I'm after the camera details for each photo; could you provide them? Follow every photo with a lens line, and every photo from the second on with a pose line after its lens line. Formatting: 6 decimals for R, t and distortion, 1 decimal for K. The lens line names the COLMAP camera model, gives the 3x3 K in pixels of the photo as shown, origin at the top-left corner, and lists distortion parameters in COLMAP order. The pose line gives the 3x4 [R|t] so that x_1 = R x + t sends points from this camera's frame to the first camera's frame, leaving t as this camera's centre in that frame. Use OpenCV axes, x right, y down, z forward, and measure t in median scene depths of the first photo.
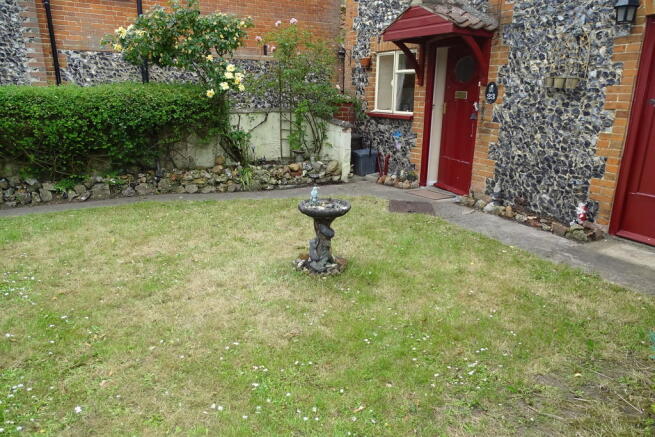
lens RADIAL K [[469.0, 0, 320.4], [0, 469.0, 217.3], [0, 0, 1]] dist [0.010154, -0.000578]
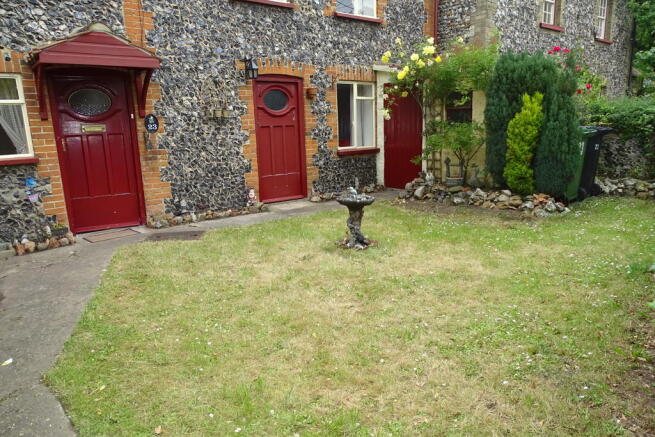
lens RADIAL K [[469.0, 0, 321.4], [0, 469.0, 221.2], [0, 0, 1]] dist [0.010154, -0.000578]
pose [[-0.167869, -0.201067, 0.965087, -0.926351], [0.304001, 0.920709, 0.244700, -0.226841], [-0.937765, 0.334465, -0.093434, 0.901683]]
